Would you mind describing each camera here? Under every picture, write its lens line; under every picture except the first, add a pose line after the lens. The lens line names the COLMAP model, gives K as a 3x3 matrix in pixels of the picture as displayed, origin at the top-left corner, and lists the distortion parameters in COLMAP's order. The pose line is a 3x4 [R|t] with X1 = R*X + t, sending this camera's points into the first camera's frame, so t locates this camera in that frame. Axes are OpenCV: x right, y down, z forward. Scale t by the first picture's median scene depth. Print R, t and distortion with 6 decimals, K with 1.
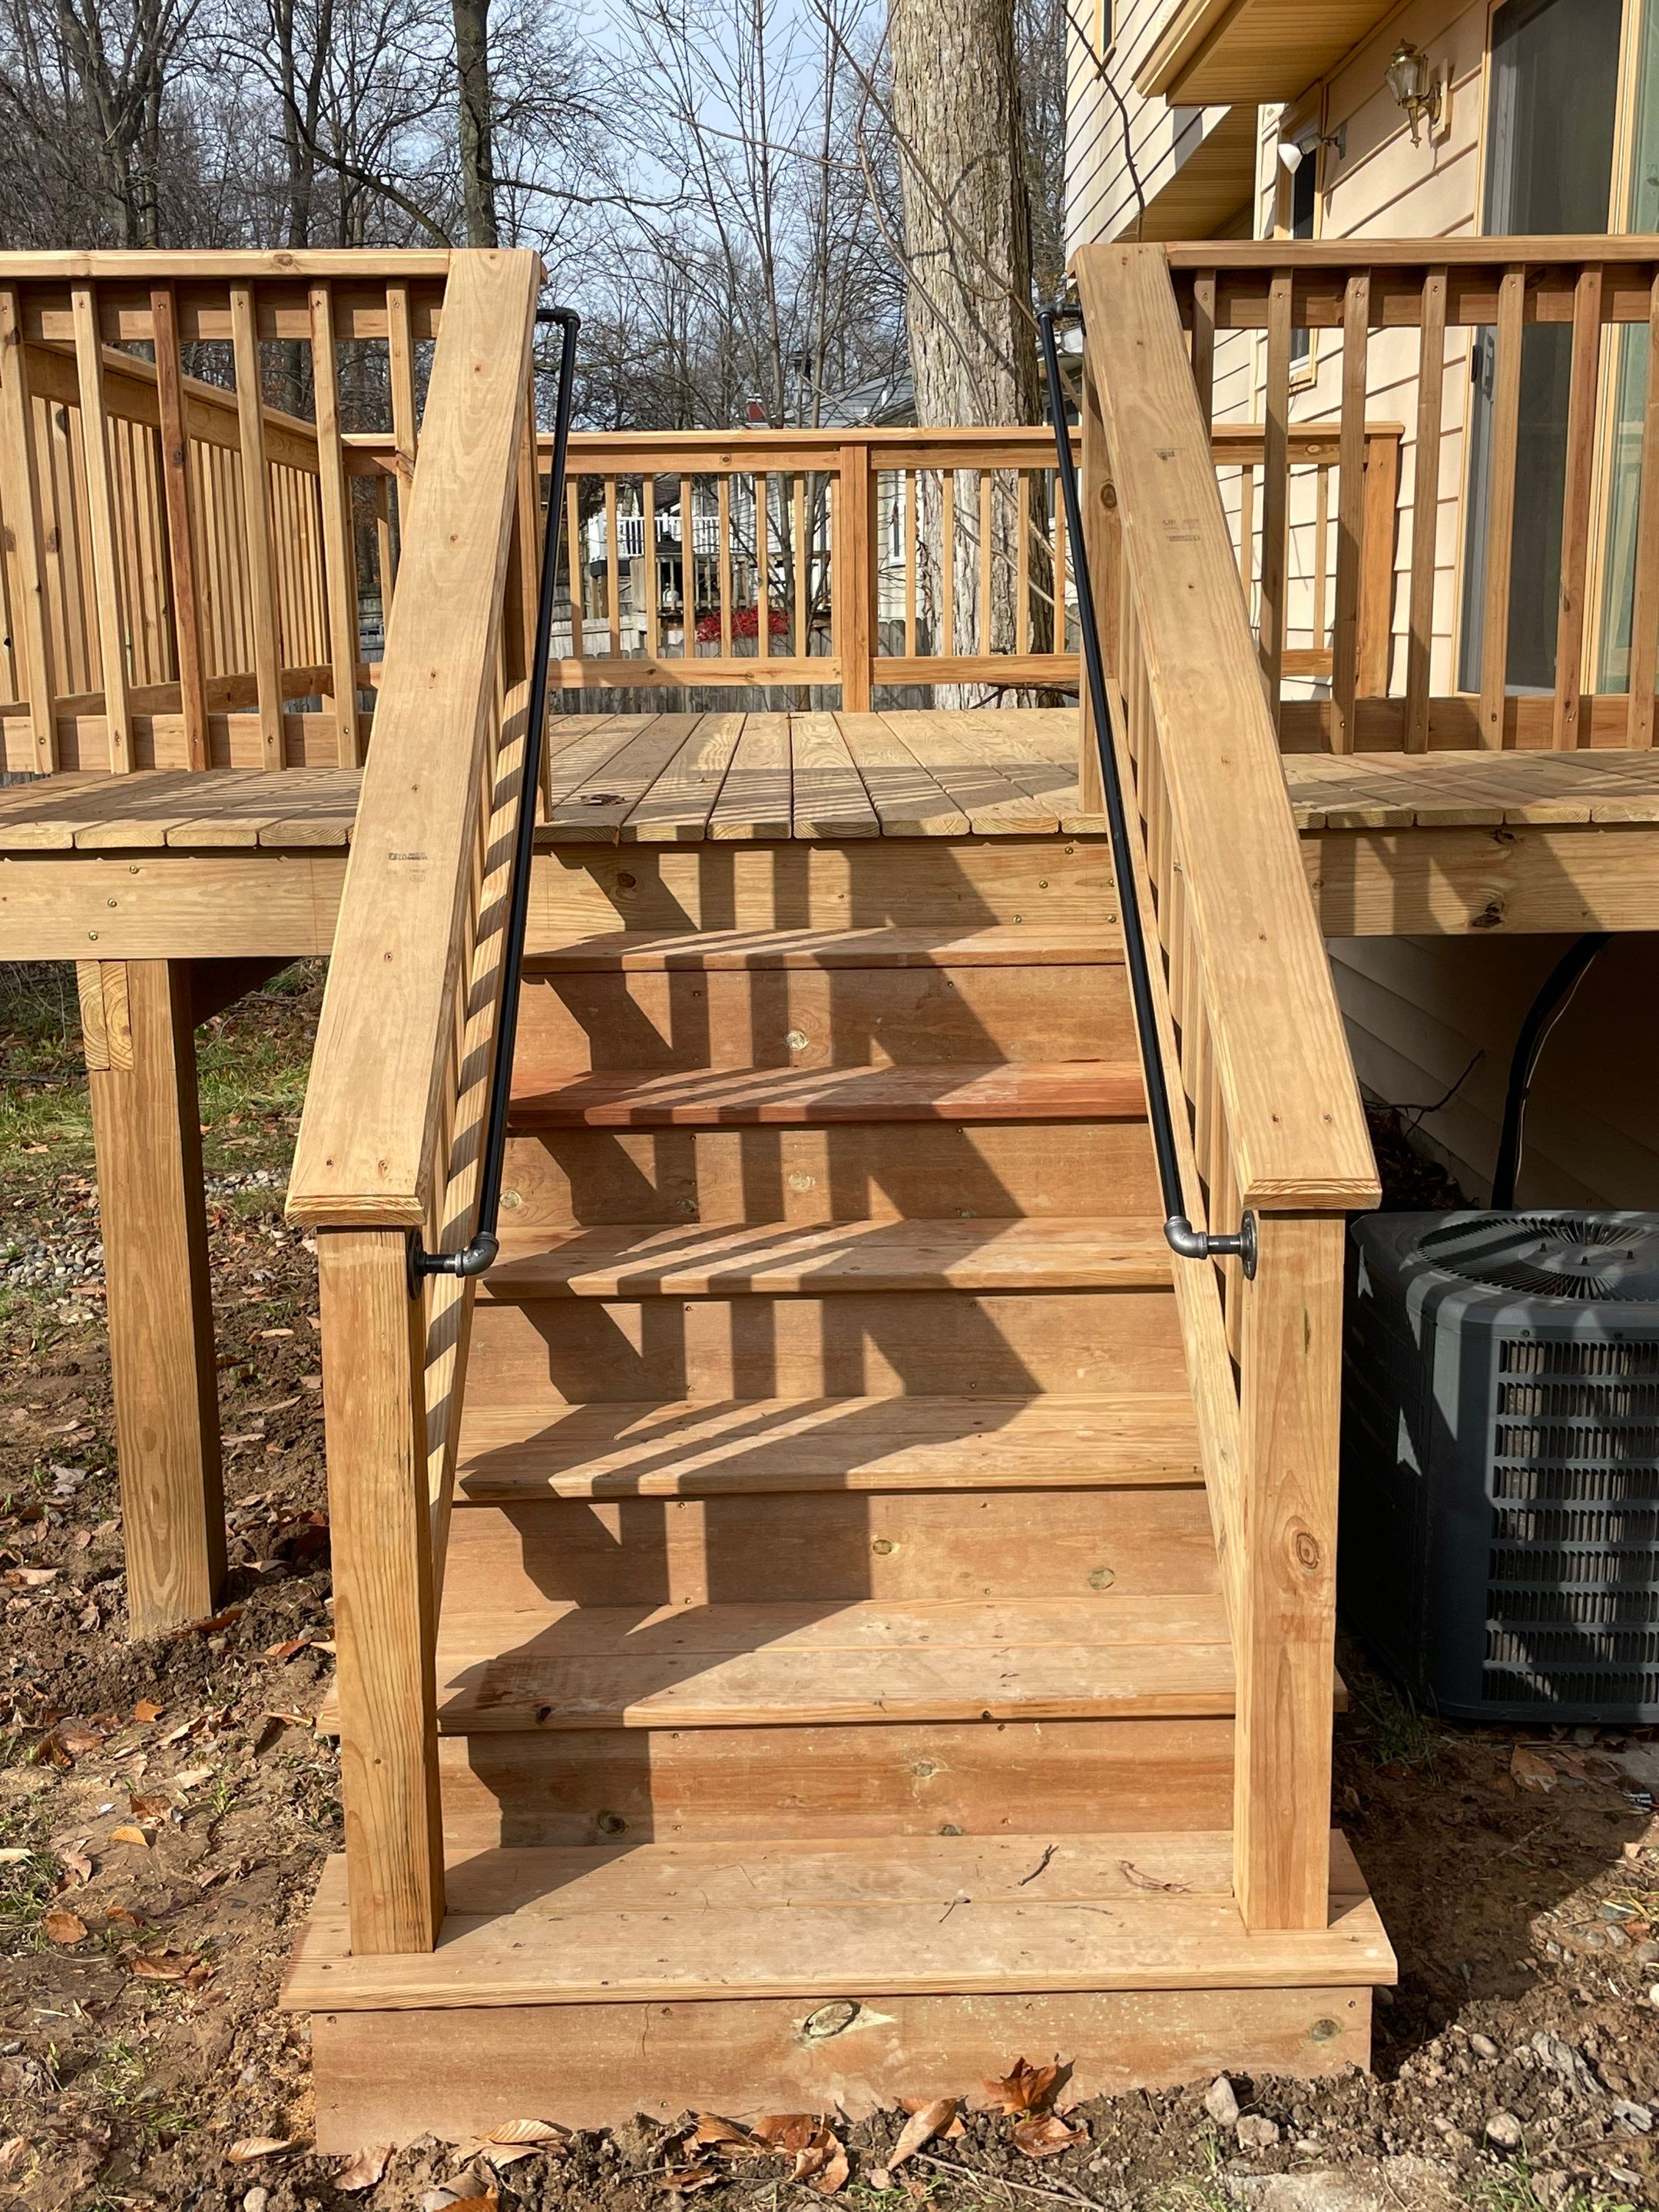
lens RADIAL K [[2402.5, 0, 833.2], [0, 2402.5, 1108.3], [0, 0, 1]] dist [0.069164, 0.000000]
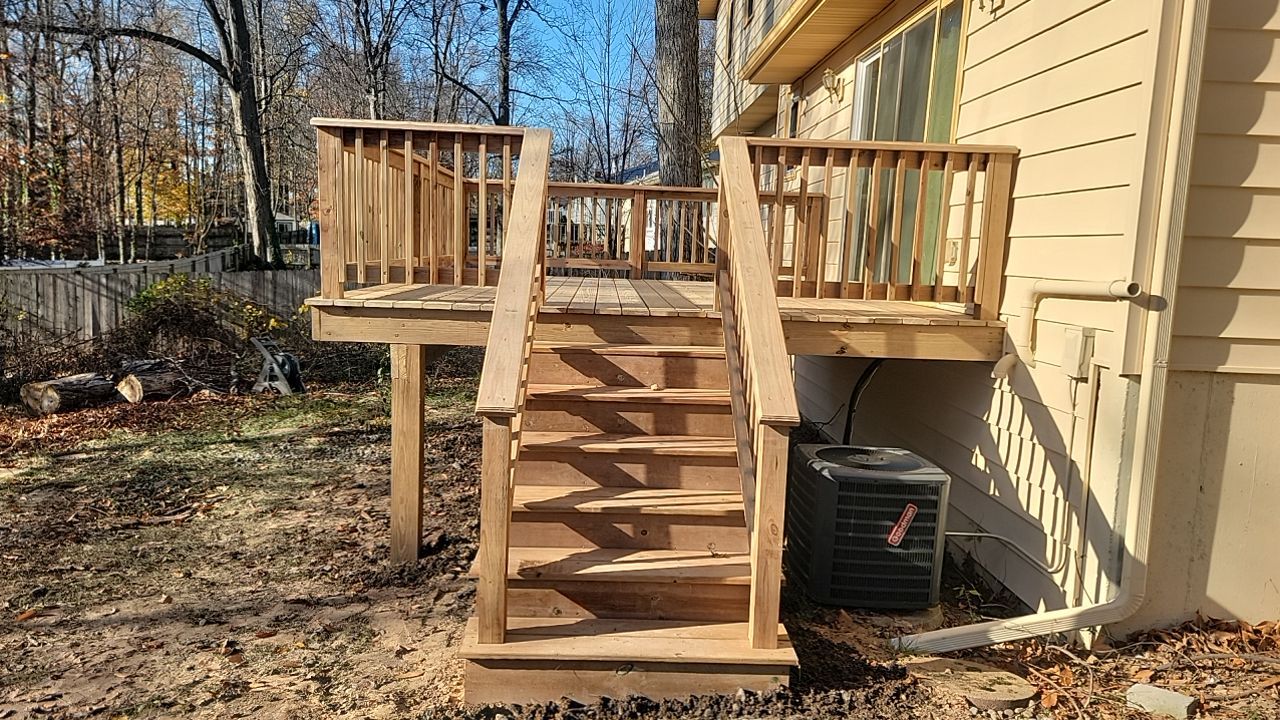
lens RADIAL K [[892.3, 0, 645.9], [0, 892.3, 363.7], [0, 0, 1]] dist [0.050874, -0.008794]
pose [[0.998147, 0.050156, 0.034440, -0.029474], [-0.047468, 0.996063, -0.074874, 0.046227], [-0.038060, 0.073101, 0.996598, -0.202256]]
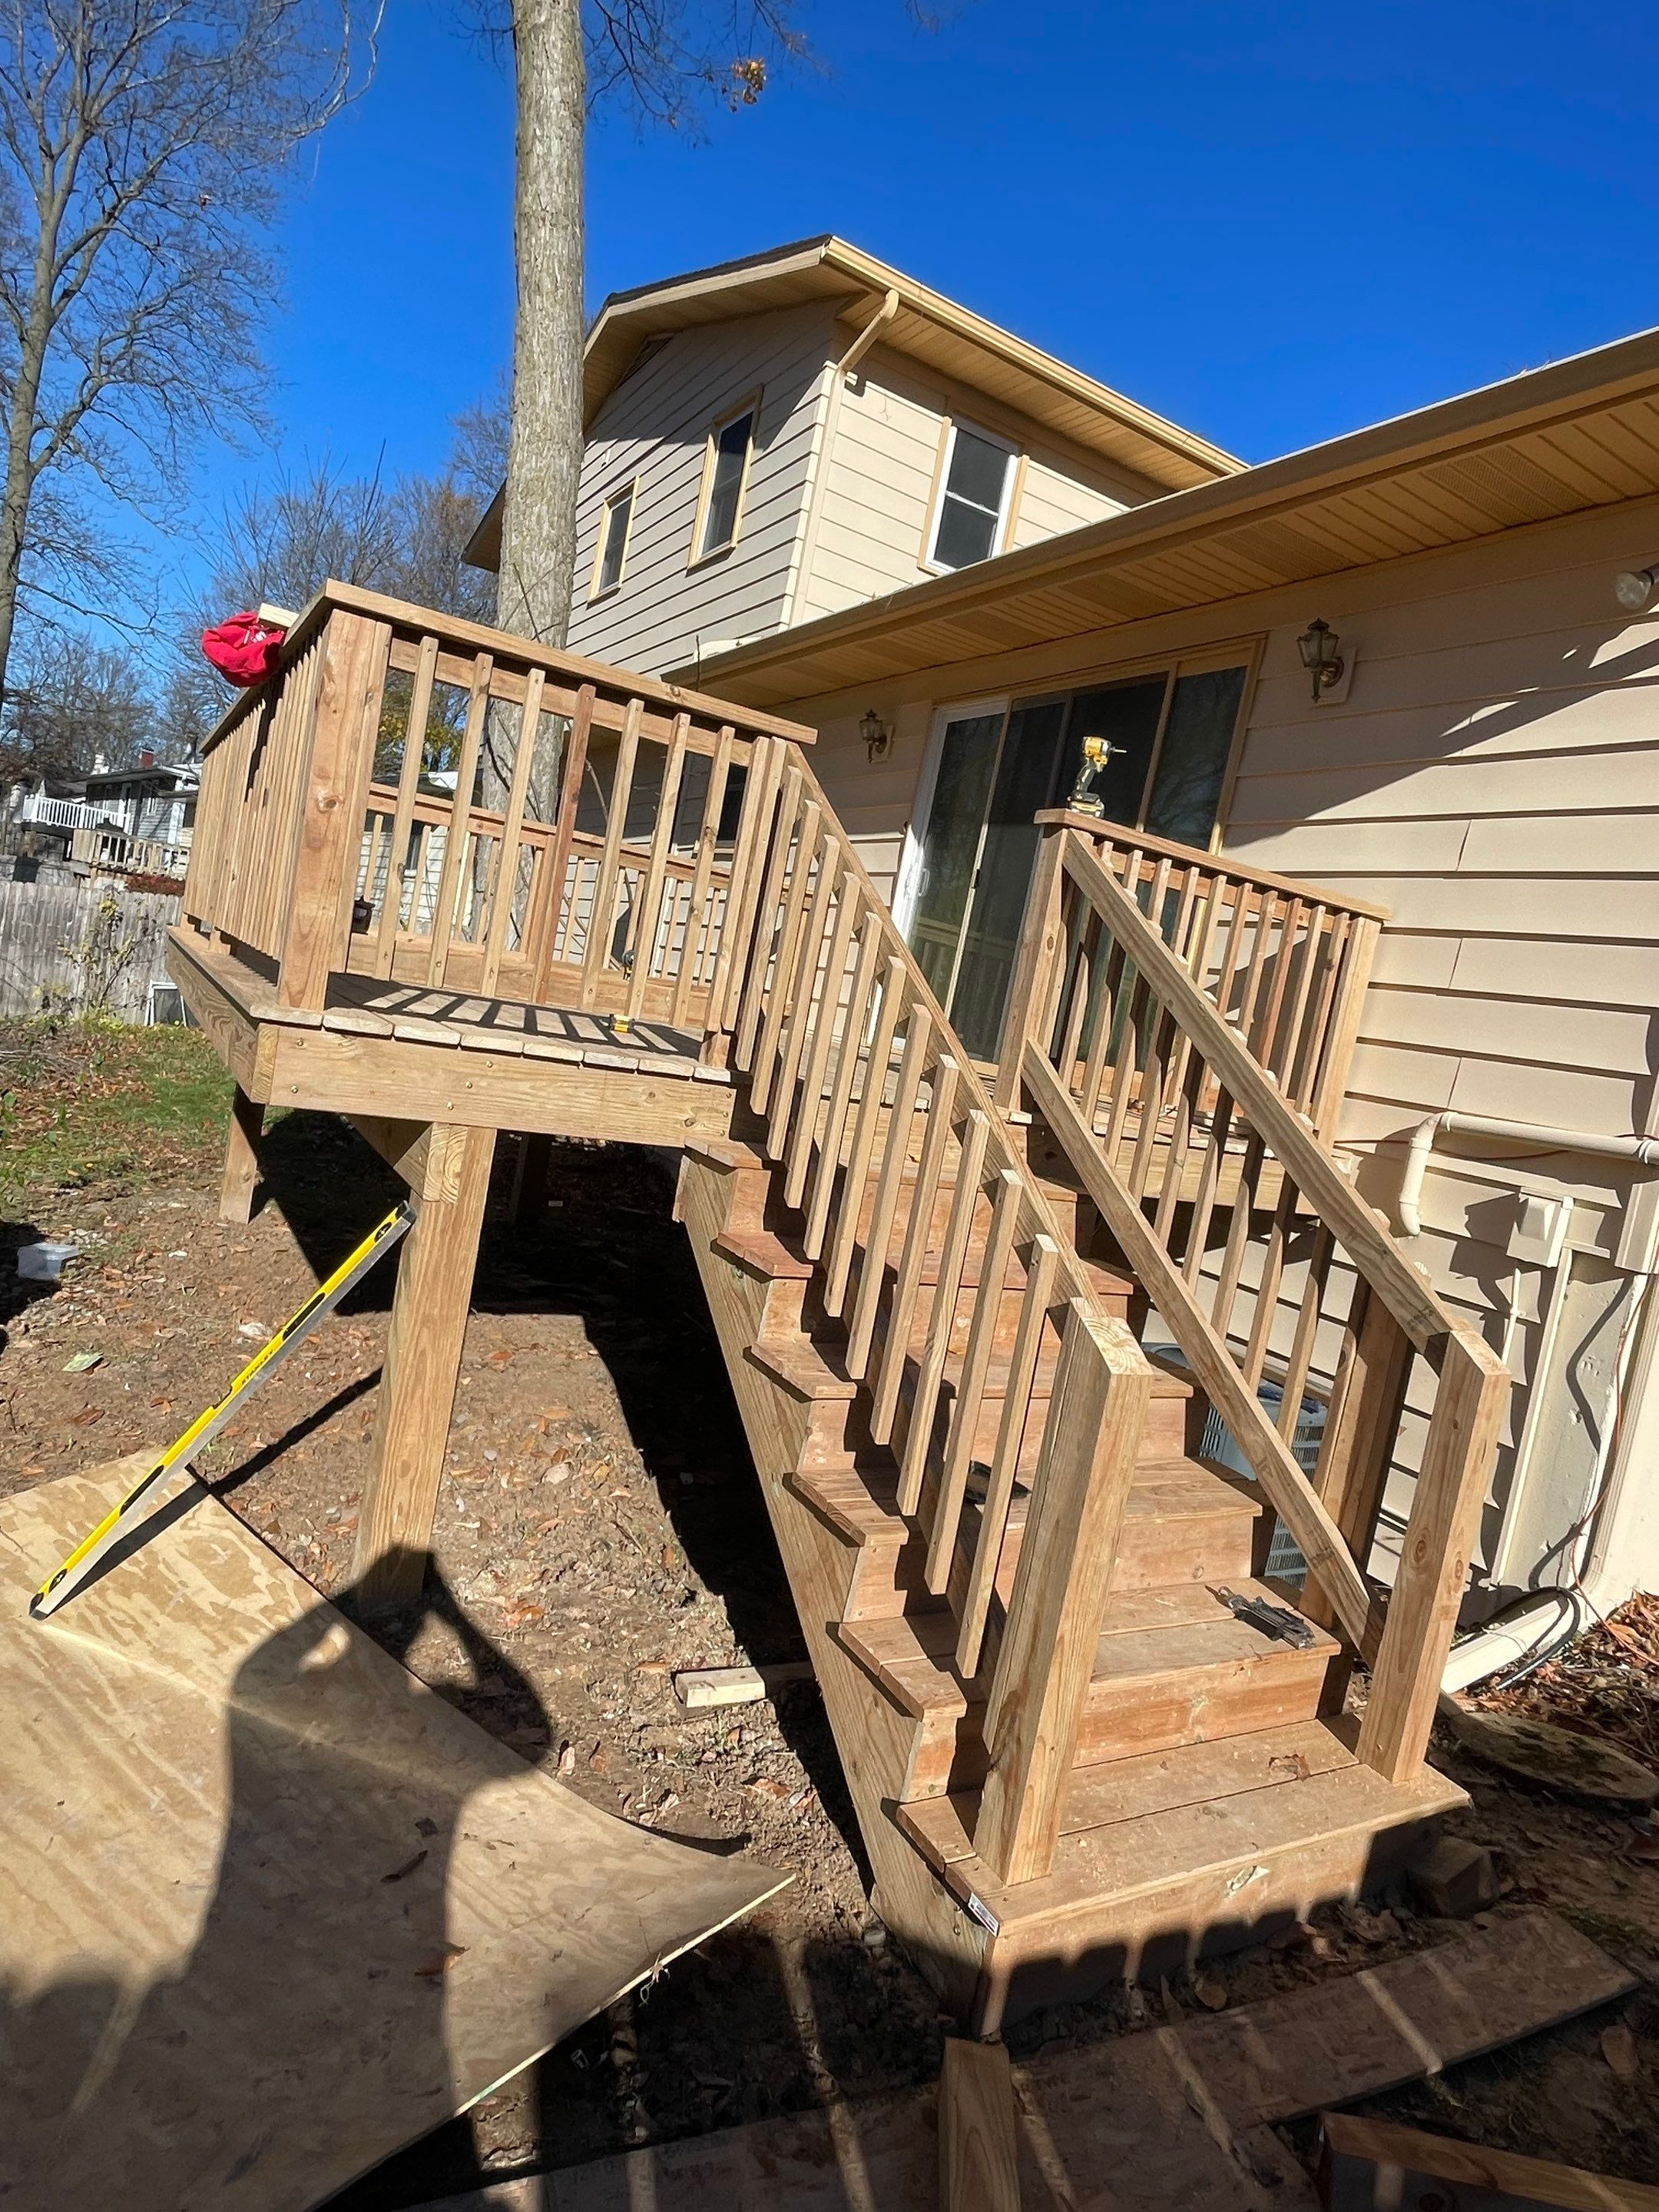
lens RADIAL K [[1280.6, 0, 830.8], [0, 1280.6, 1105.4], [0, 0, 1]] dist [-0.006153, -0.001061]
pose [[0.856124, 0.134542, 0.498949, -0.616103], [-0.092852, 0.989850, -0.107593, -0.015635], [-0.508361, 0.045785, 0.859926, 0.319340]]
